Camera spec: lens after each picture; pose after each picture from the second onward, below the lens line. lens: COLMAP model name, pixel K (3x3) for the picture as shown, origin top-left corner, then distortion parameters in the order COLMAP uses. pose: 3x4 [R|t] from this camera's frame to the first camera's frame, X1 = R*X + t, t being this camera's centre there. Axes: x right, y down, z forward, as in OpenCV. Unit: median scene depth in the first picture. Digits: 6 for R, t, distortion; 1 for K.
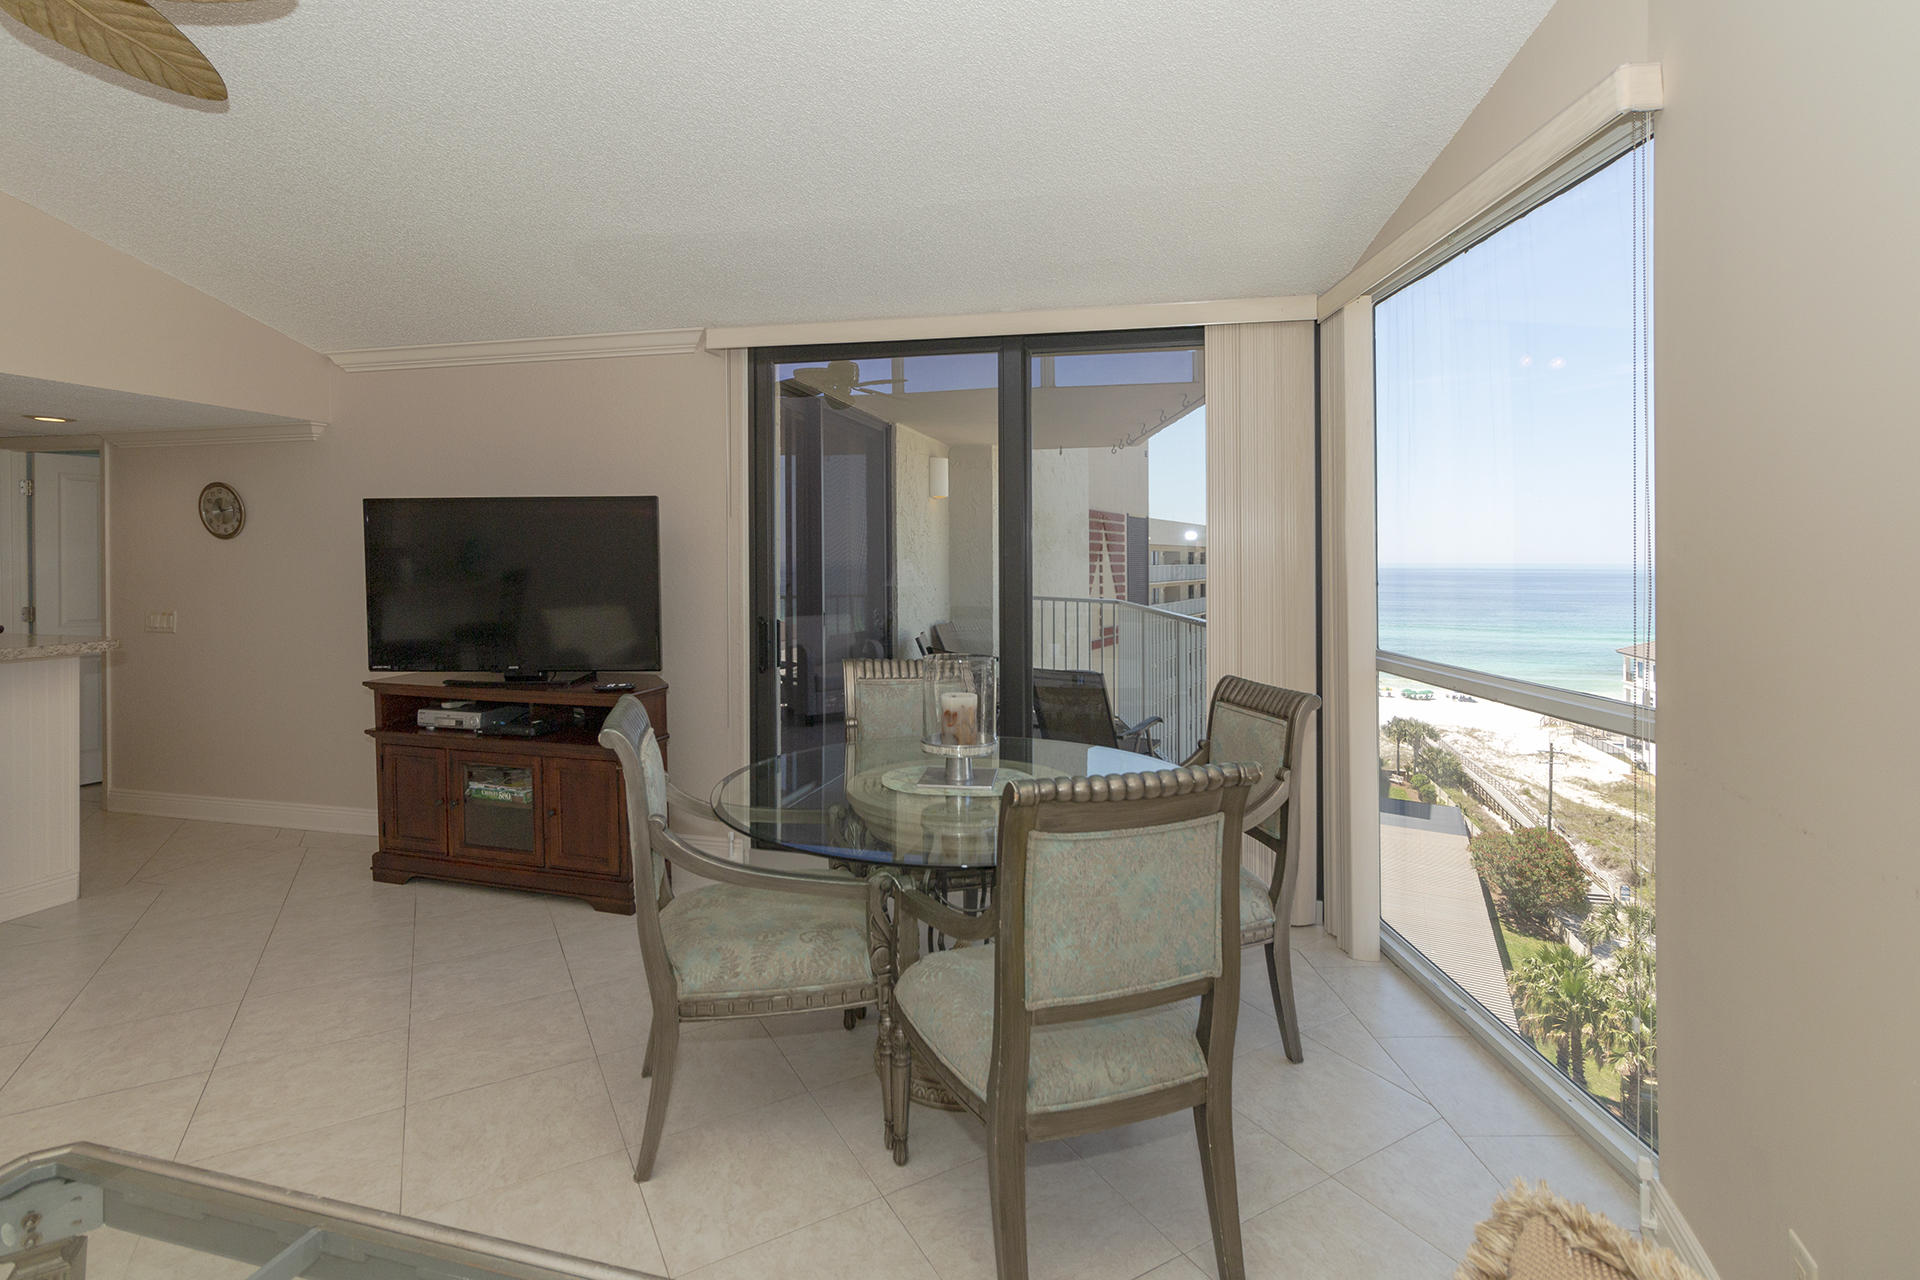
lens RADIAL K [[898.8, 0, 974.3], [0, 898.8, 578.4], [0, 0, 1]] dist [0.000779, 0.002094]
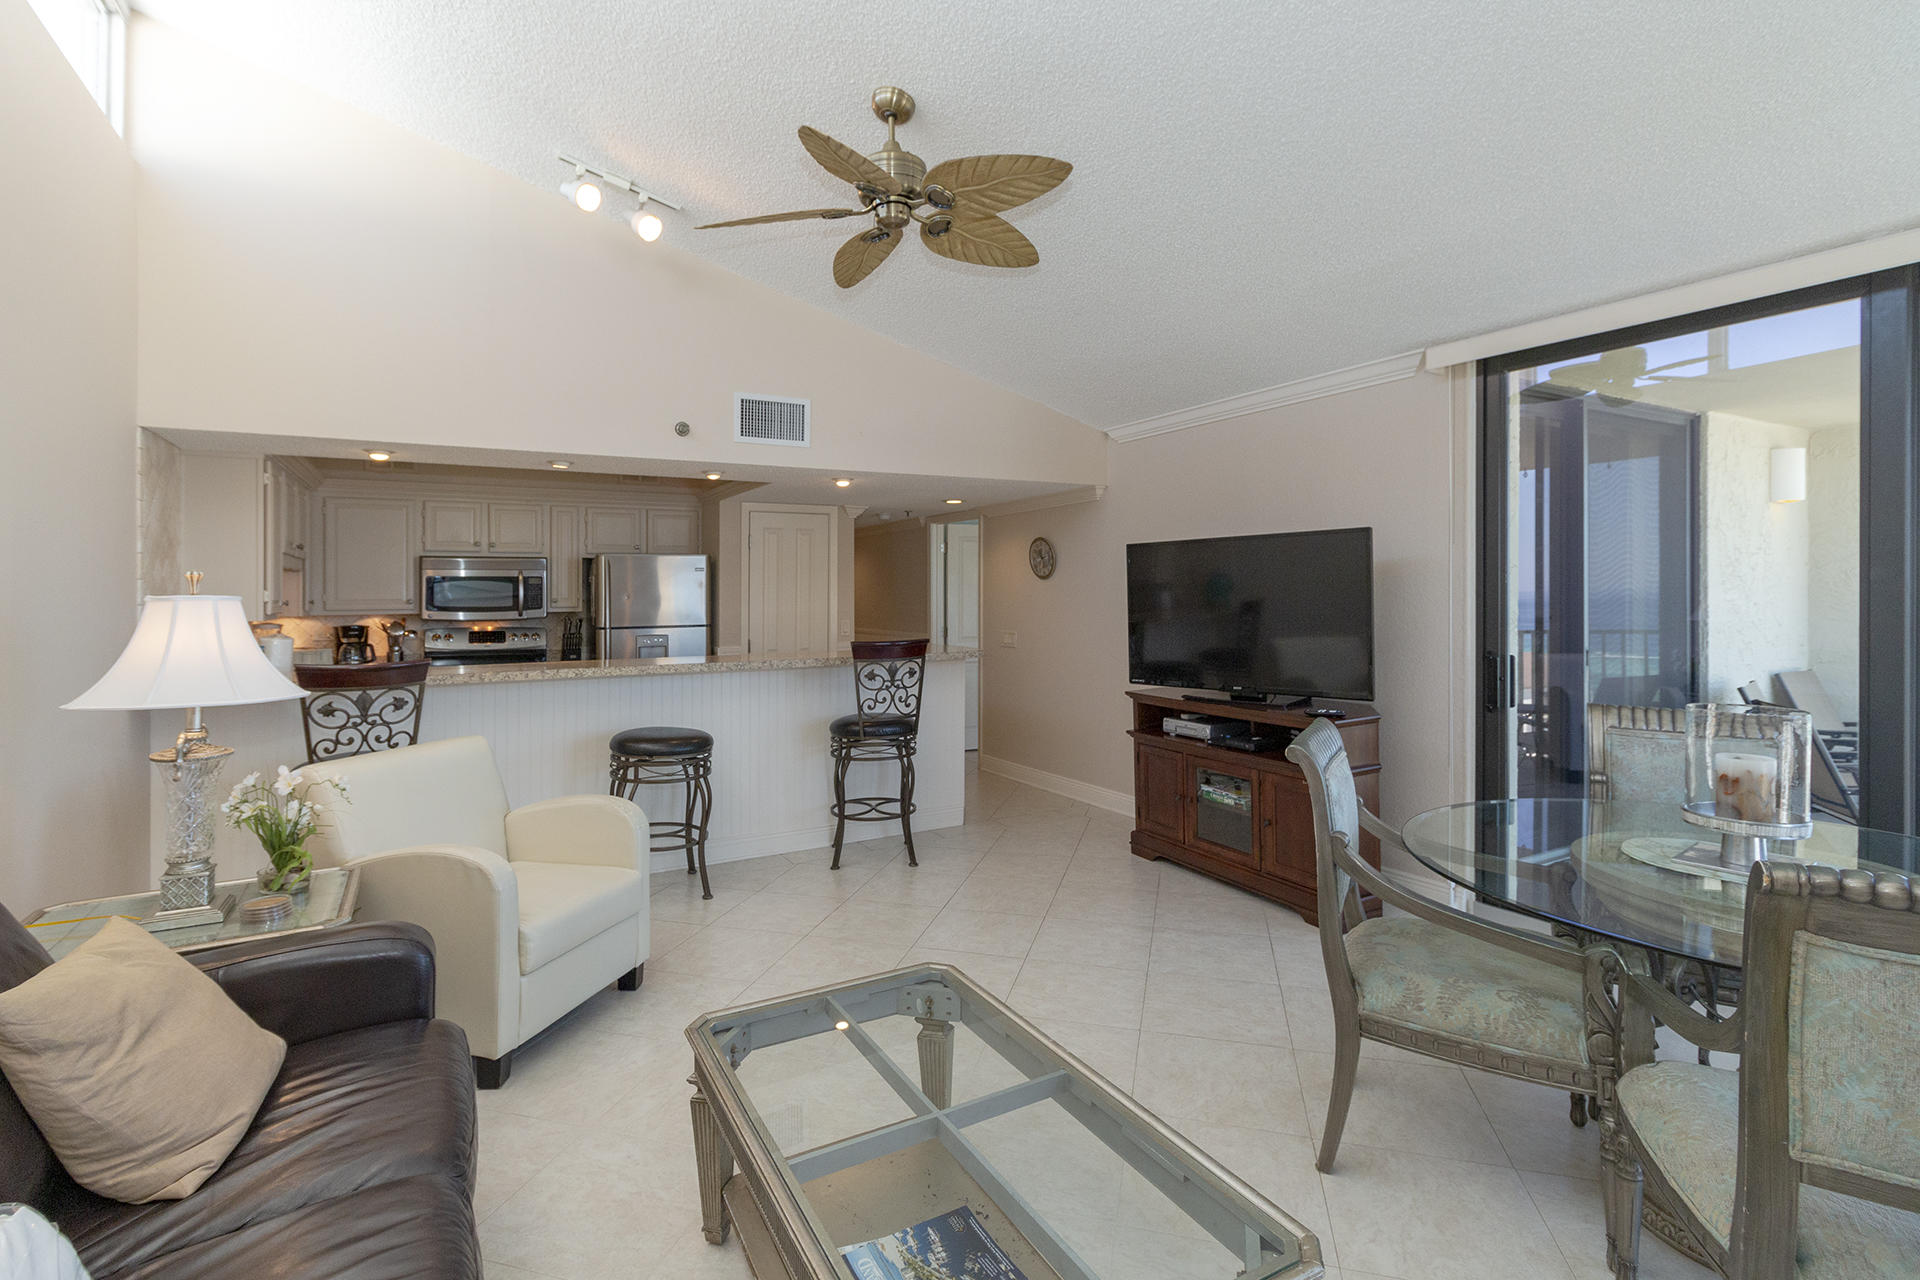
lens RADIAL K [[898.8, 0, 968.7], [0, 898.8, 588.7], [0, 0, 1]] dist [0.000779, 0.002094]
pose [[0.704120, -0.014617, -0.709930, 0.056067], [-0.002046, 0.999742, -0.022614, 0.001343], [0.710078, 0.017375, 0.703909, -0.034039]]
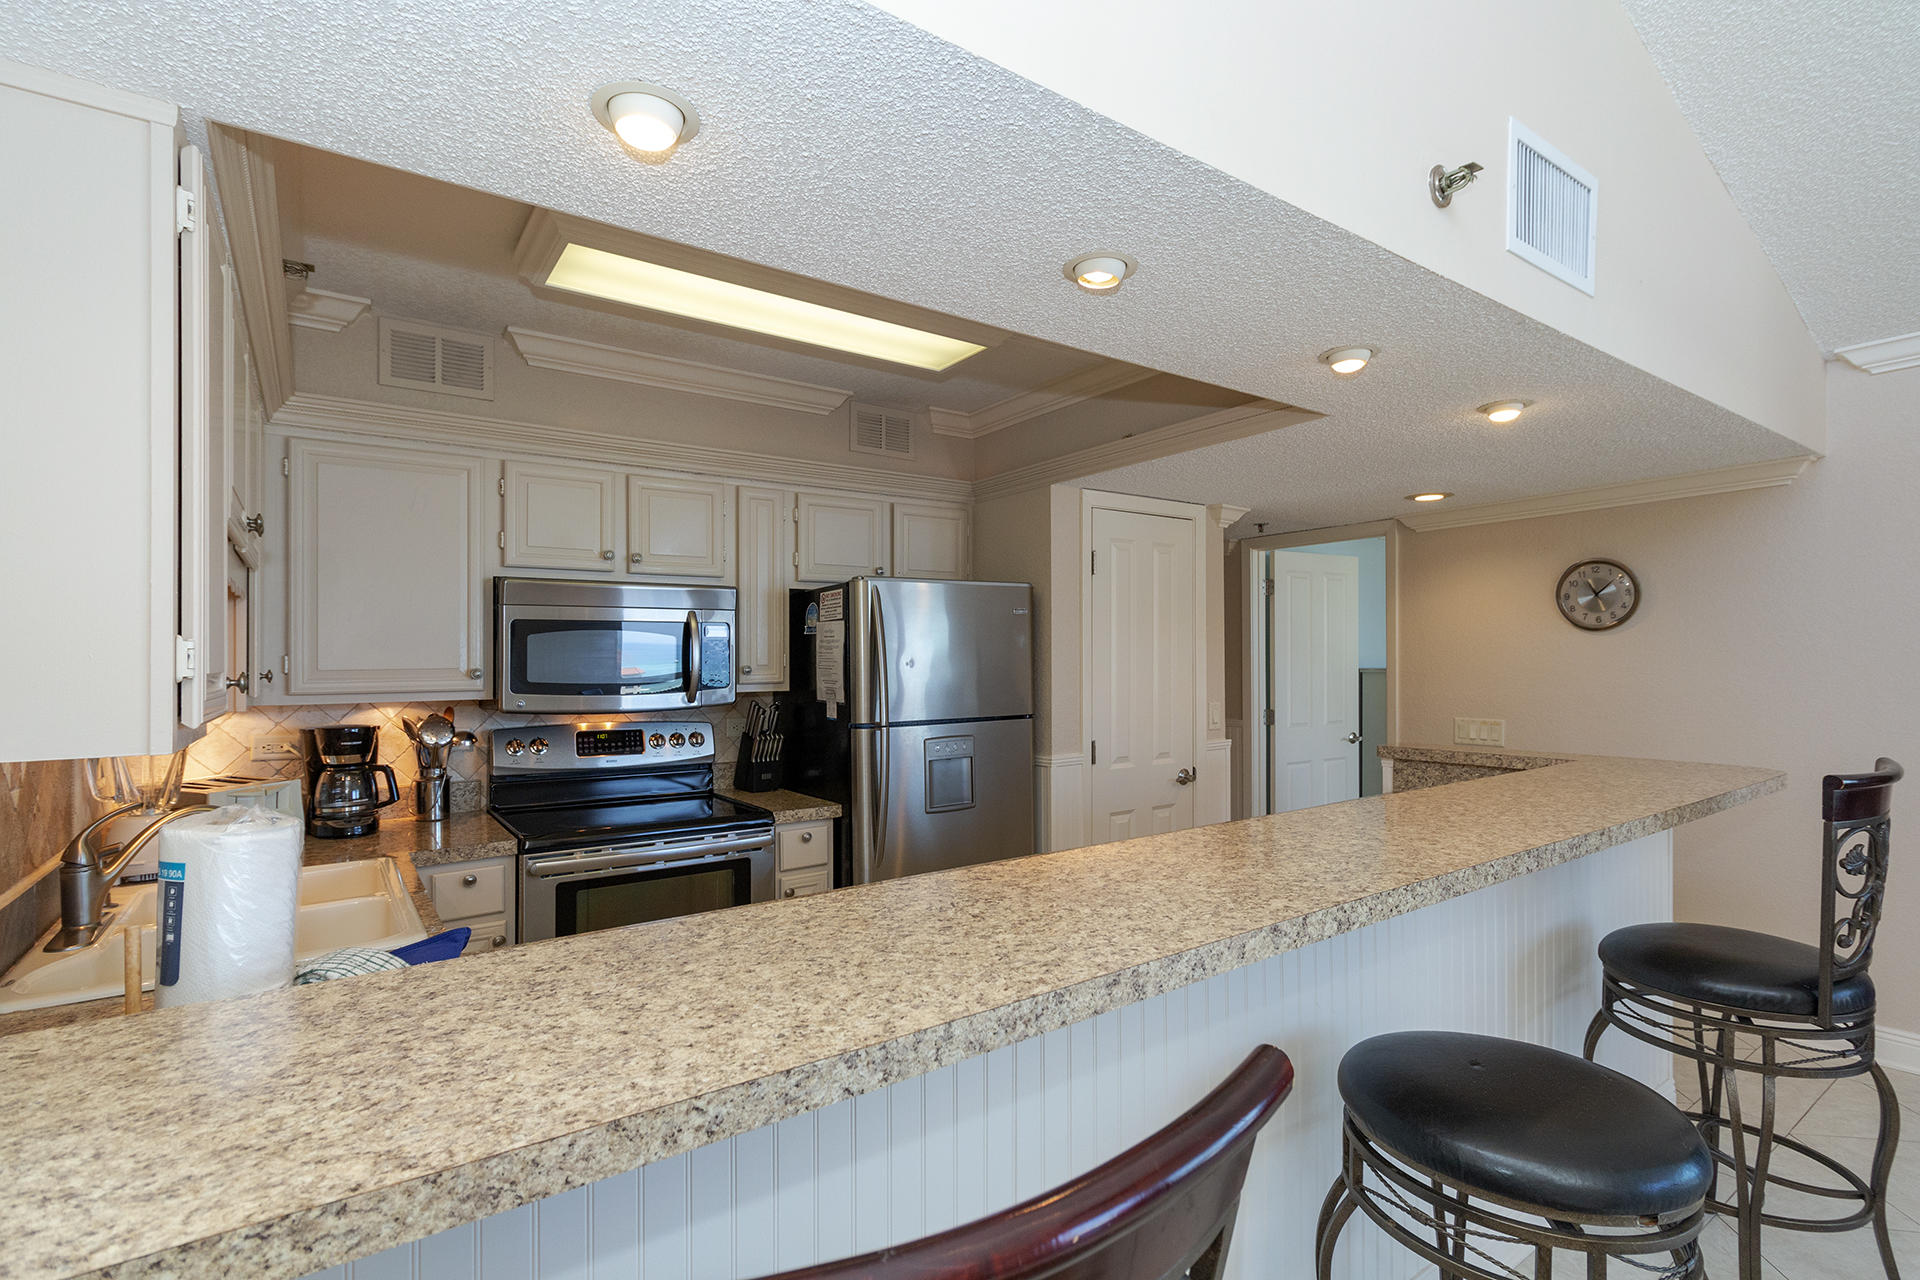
lens RADIAL K [[898.8, 0, 948.9], [0, 898.8, 655.7], [0, 0, 1]] dist [0.000779, 0.002094]
pose [[0.753950, -0.010249, -0.656852, -0.771949], [-0.003664, 0.999797, -0.019806, -0.009018], [0.656922, 0.017340, 0.753759, 0.058372]]
